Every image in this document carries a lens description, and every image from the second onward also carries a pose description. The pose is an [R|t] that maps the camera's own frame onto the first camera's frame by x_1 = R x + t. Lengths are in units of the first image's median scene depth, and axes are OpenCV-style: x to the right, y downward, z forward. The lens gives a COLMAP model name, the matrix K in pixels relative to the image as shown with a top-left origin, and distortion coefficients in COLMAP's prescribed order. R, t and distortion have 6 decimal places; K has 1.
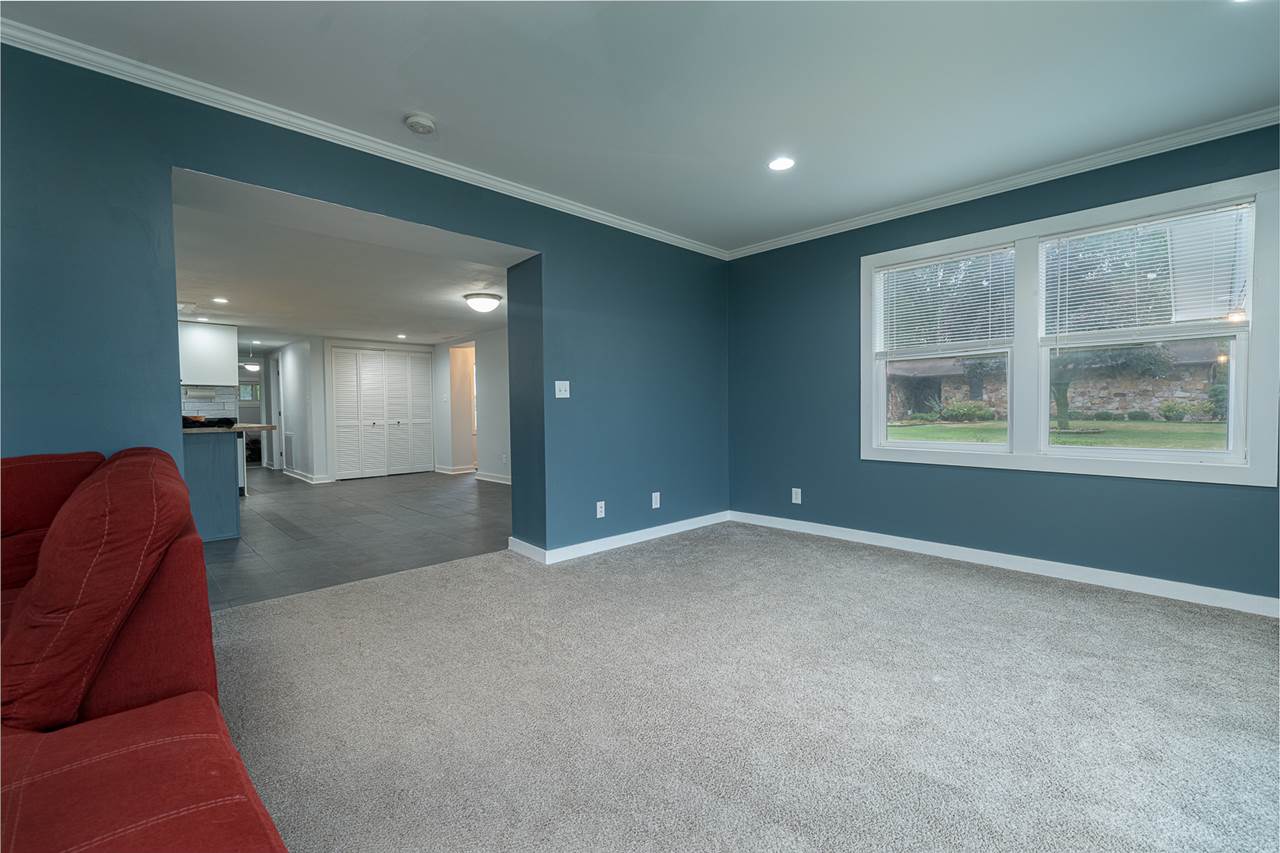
lens RADIAL K [[534.5, 0, 645.3], [0, 534.5, 429.4], [0, 0, 1]] dist [-0.001678, -0.000070]
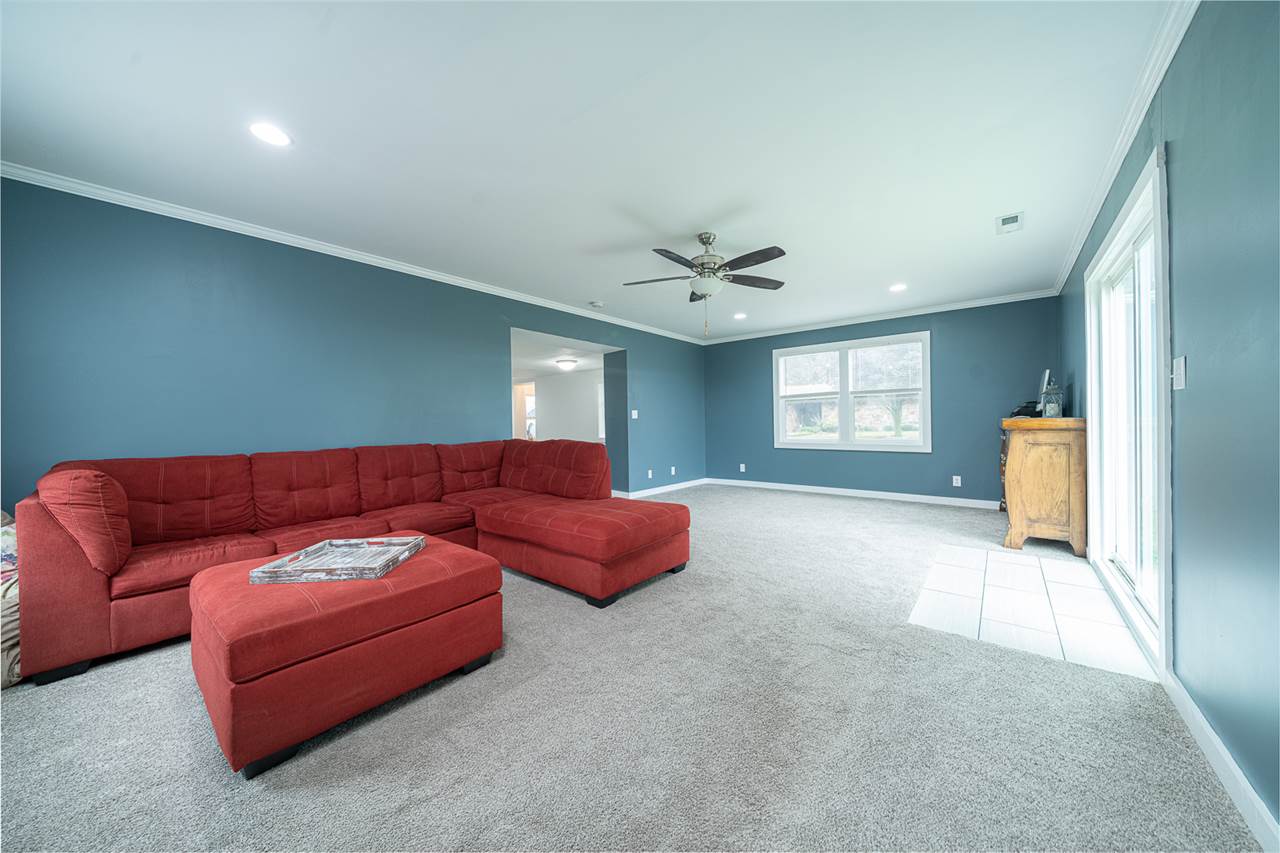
lens RADIAL K [[435.2, 0, 640.7], [0, 435.2, 427.7], [0, 0, 1]] dist [-0.004752, -0.000125]
pose [[0.994436, -0.008512, 0.104999, -0.286399], [0.012077, 0.999370, -0.033368, 0.030290], [-0.104649, 0.034450, 0.993912, -0.616020]]
